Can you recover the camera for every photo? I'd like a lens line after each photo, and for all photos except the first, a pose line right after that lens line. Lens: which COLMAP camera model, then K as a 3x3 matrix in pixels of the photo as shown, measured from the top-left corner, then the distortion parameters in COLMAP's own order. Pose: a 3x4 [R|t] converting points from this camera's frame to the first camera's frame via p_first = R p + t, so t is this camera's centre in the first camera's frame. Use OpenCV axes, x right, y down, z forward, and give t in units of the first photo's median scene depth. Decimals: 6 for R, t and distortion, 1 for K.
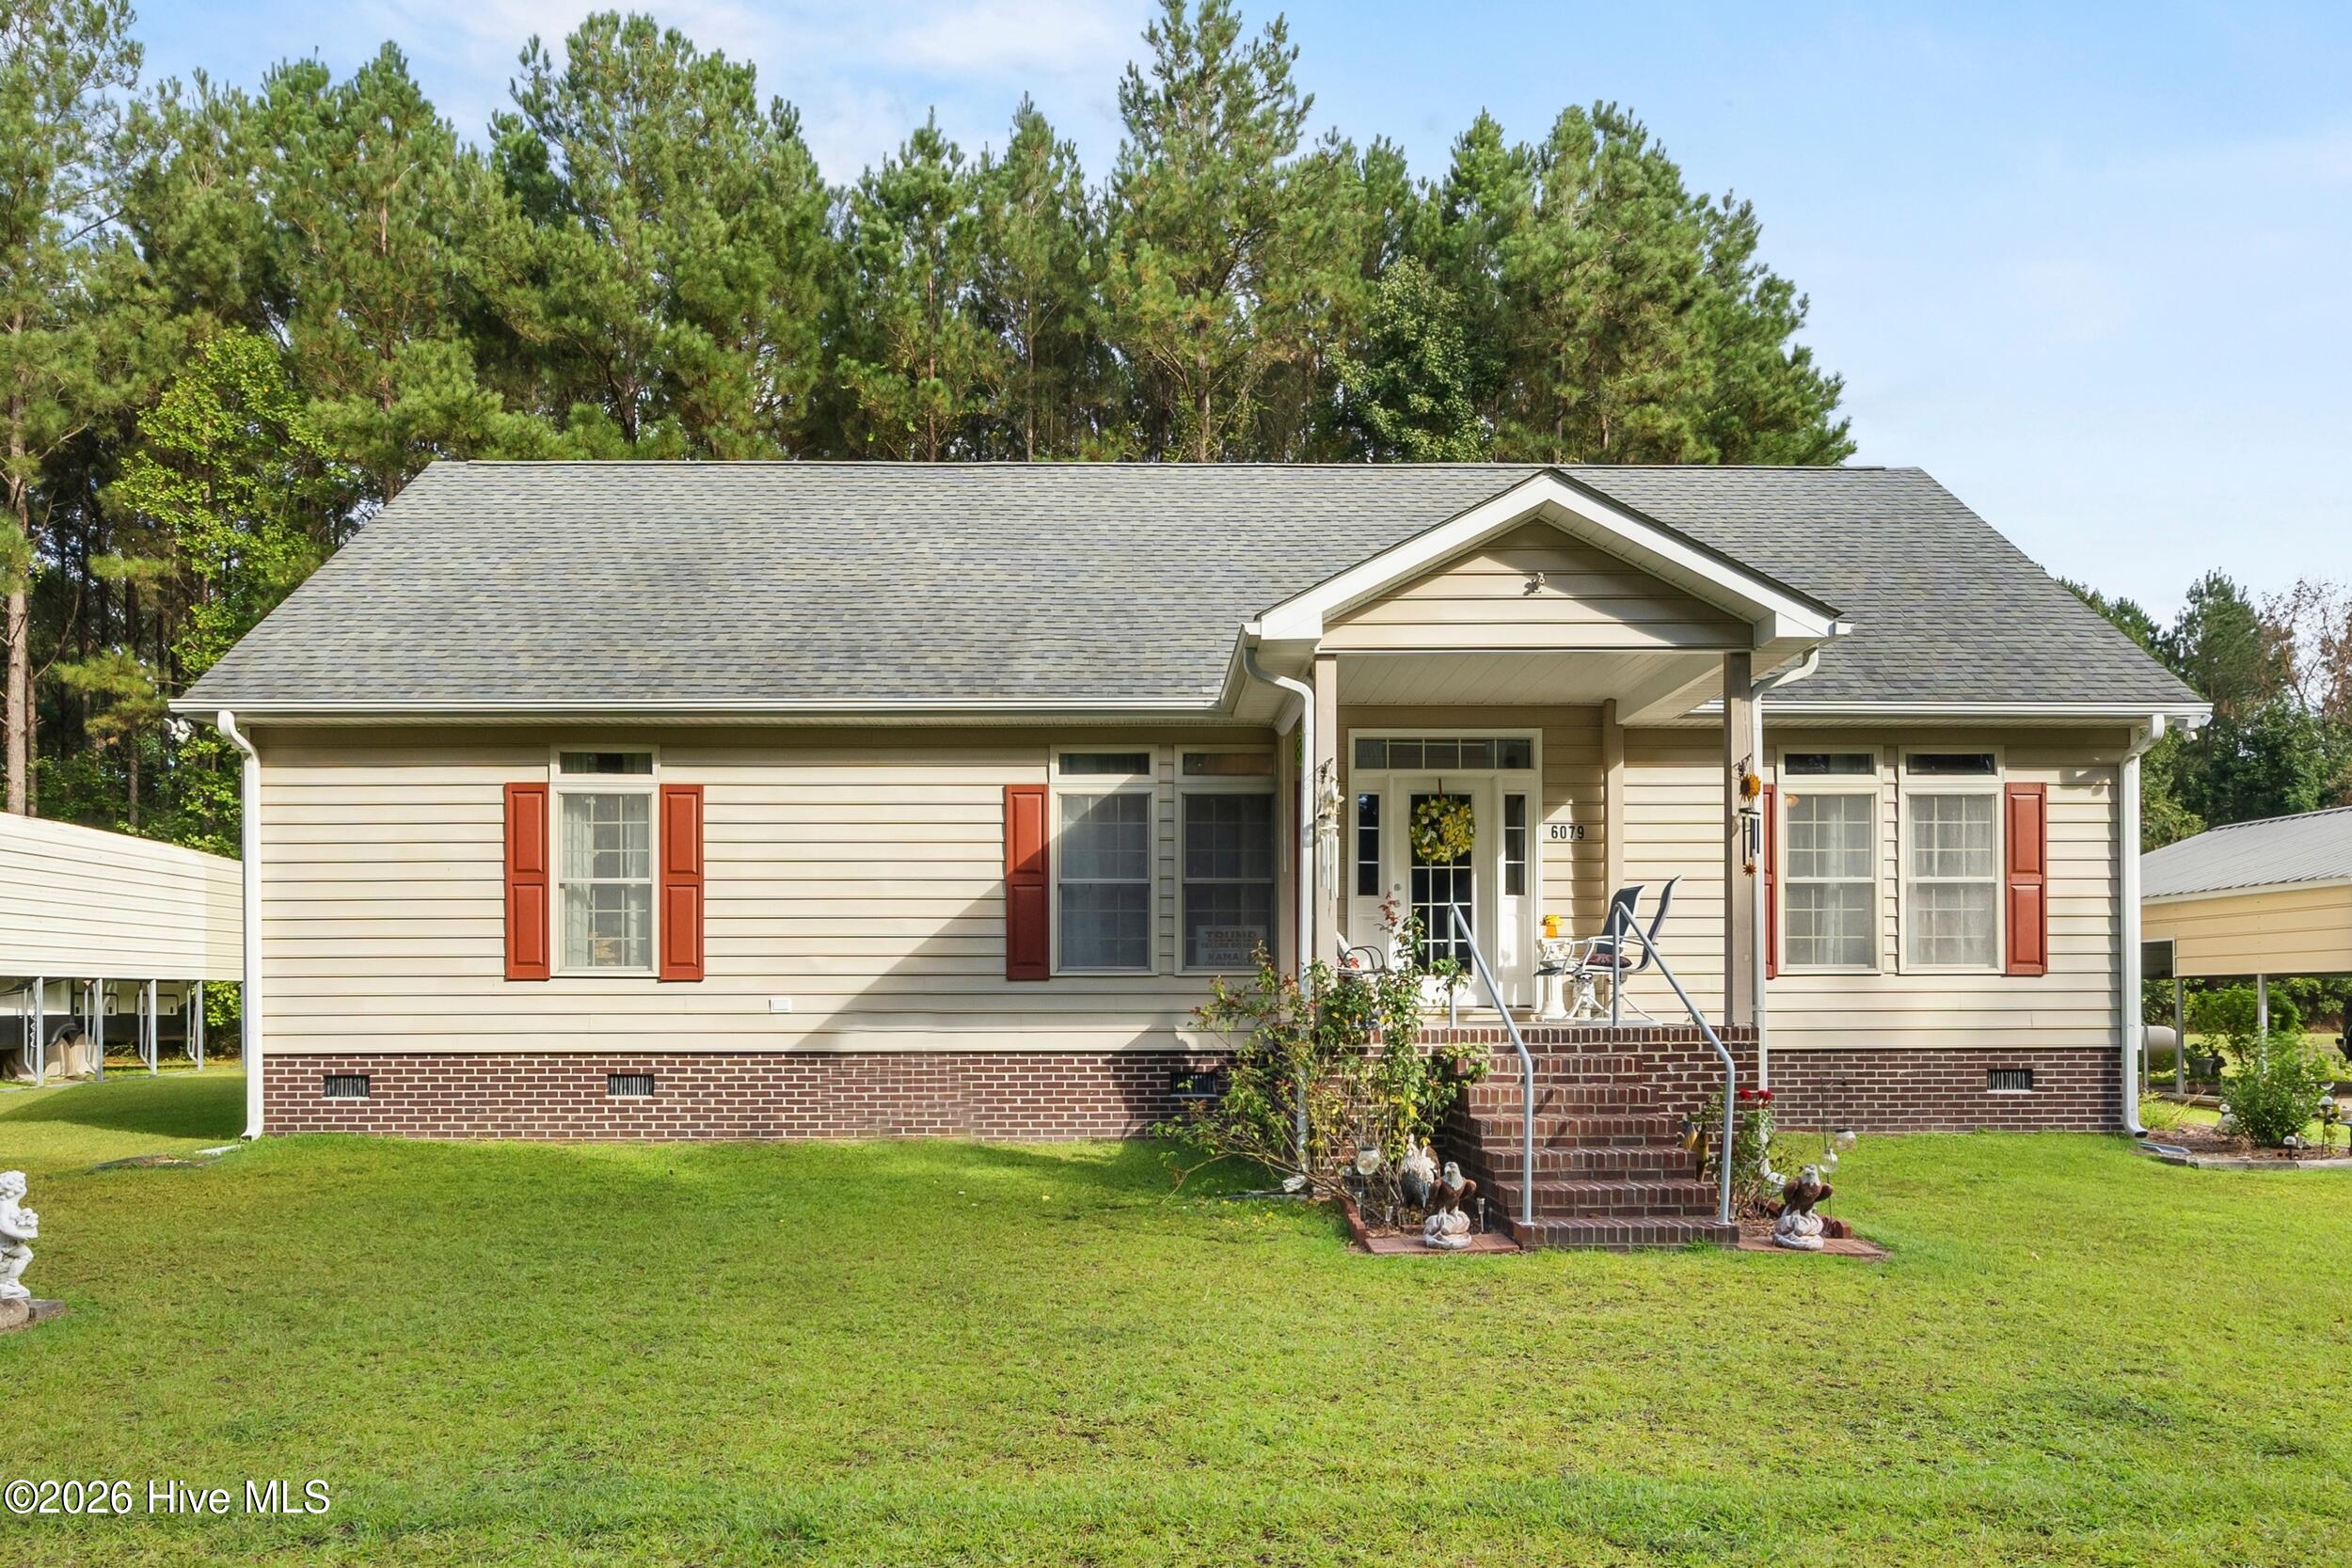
lens RADIAL K [[1561.9, 0, 1052.8], [0, 1561.9, 989.0], [0, 0, 1]] dist [-0.005042, 0.000988]
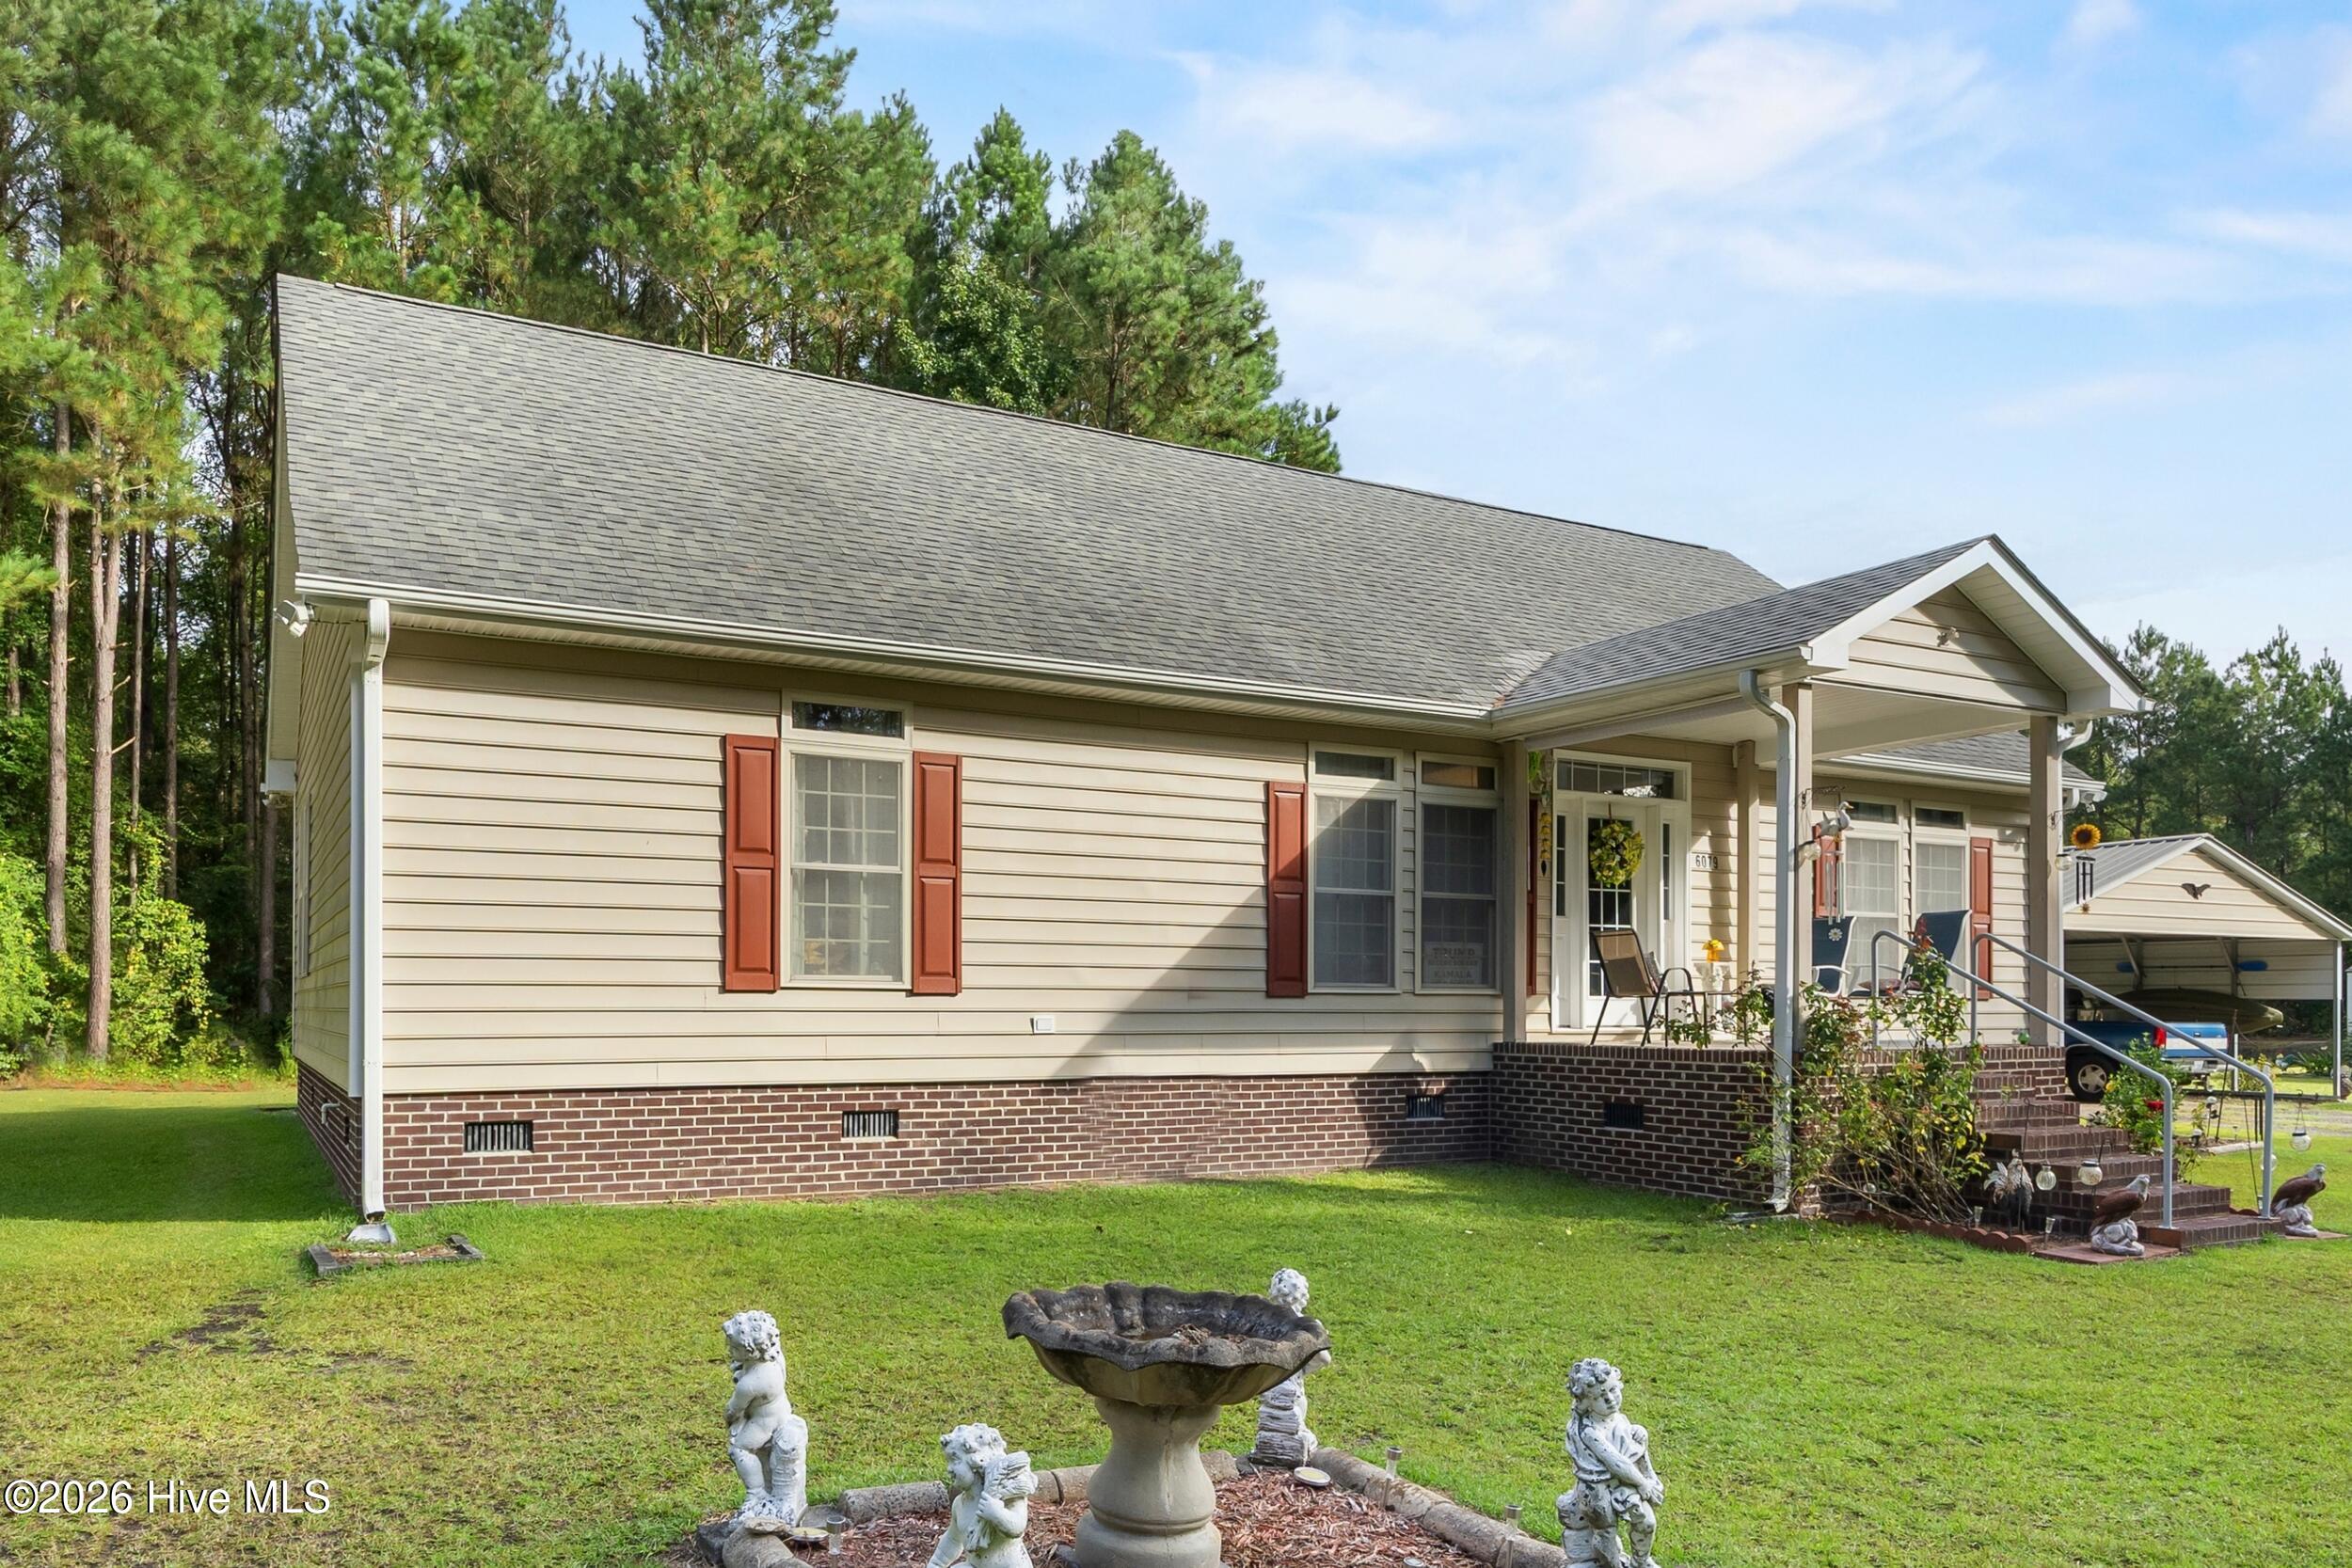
lens RADIAL K [[1644.8, 0, 1196.7], [0, 1644.8, 983.8], [0, 0, 1]] dist [-0.002412, -0.000042]
pose [[0.887698, 0.012379, 0.460259, -0.502066], [-0.007517, 0.999895, -0.012394, -0.001162], [-0.460364, 0.007543, 0.887698, 0.171768]]
